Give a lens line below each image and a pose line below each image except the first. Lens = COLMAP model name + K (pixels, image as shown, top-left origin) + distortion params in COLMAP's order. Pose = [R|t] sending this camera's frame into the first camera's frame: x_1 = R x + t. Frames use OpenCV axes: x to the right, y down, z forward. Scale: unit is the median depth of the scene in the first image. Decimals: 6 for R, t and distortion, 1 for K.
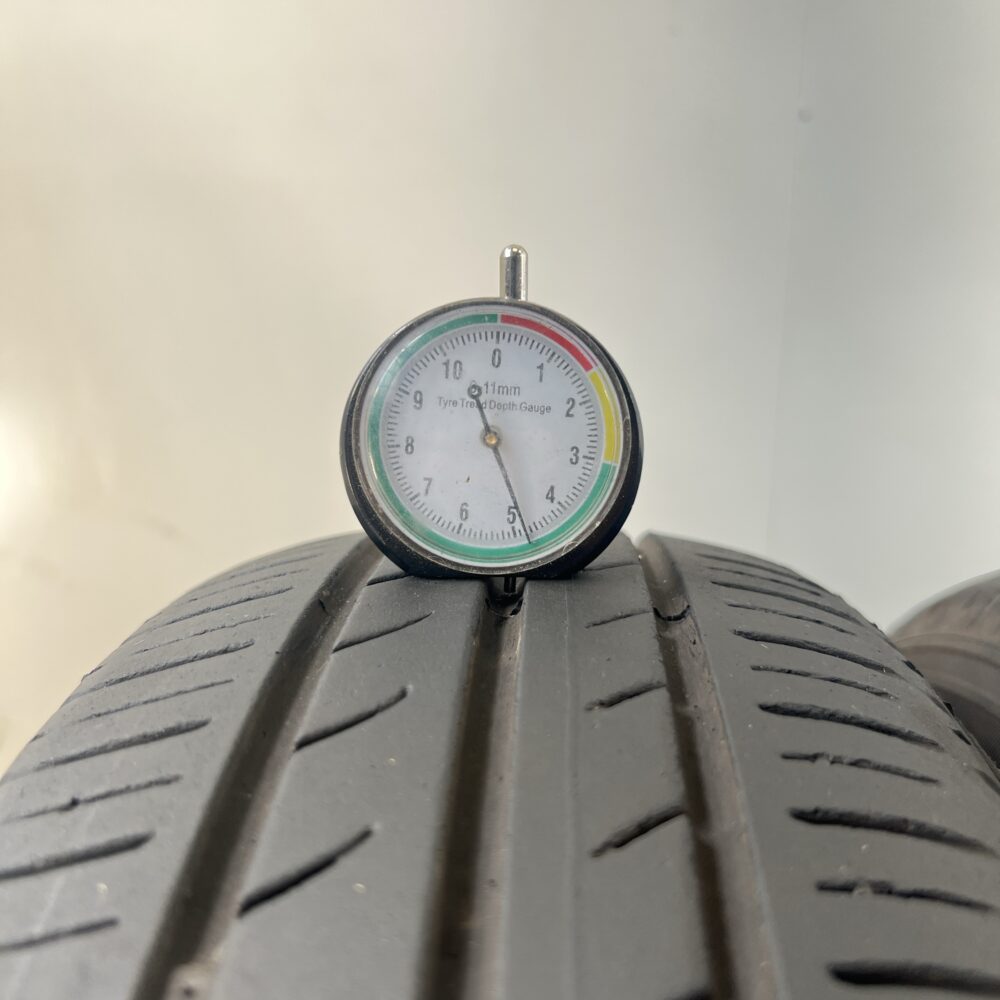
lens RADIAL K [[1051.1, 0, 495.8], [0, 1051.1, 501.0], [0, 0, 1]] dist [0.074226, -0.210306]
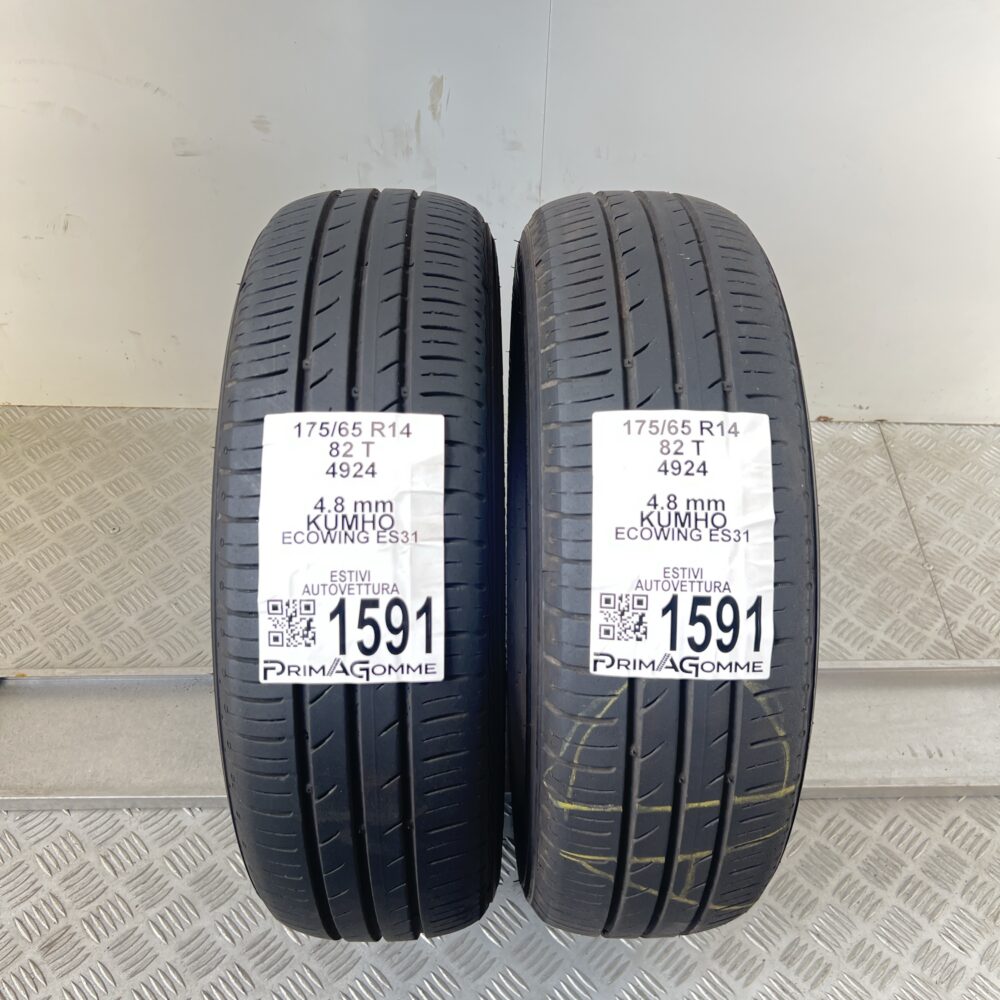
lens RADIAL K [[989.3, 0, 500.0], [0, 989.3, 500.0], [0, 0, 1]] dist [0.120481, -0.297221]
pose [[0.995158, -0.046298, 0.086705, 0.204175], [-0.008673, 0.837318, 0.546648, -1.554085], [-0.097908, -0.544753, 0.832861, -3.313803]]
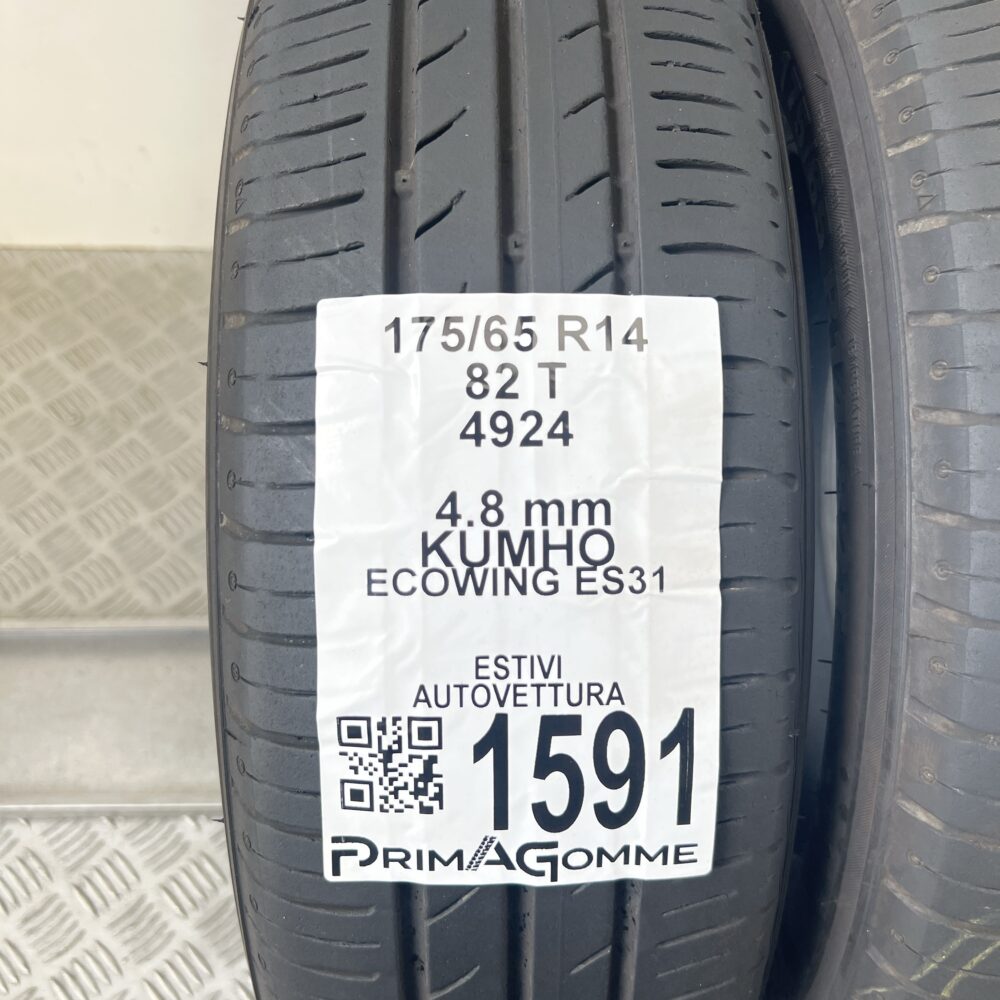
lens RADIAL K [[1051.1, 0, 495.8], [0, 1051.1, 501.0], [0, 0, 1]] dist [0.074226, -0.210306]
pose [[0.996262, -0.056243, 0.065568, -0.238137], [-0.001938, 0.744277, 0.667868, -0.549579], [-0.086364, -0.665499, 0.741386, -1.182214]]
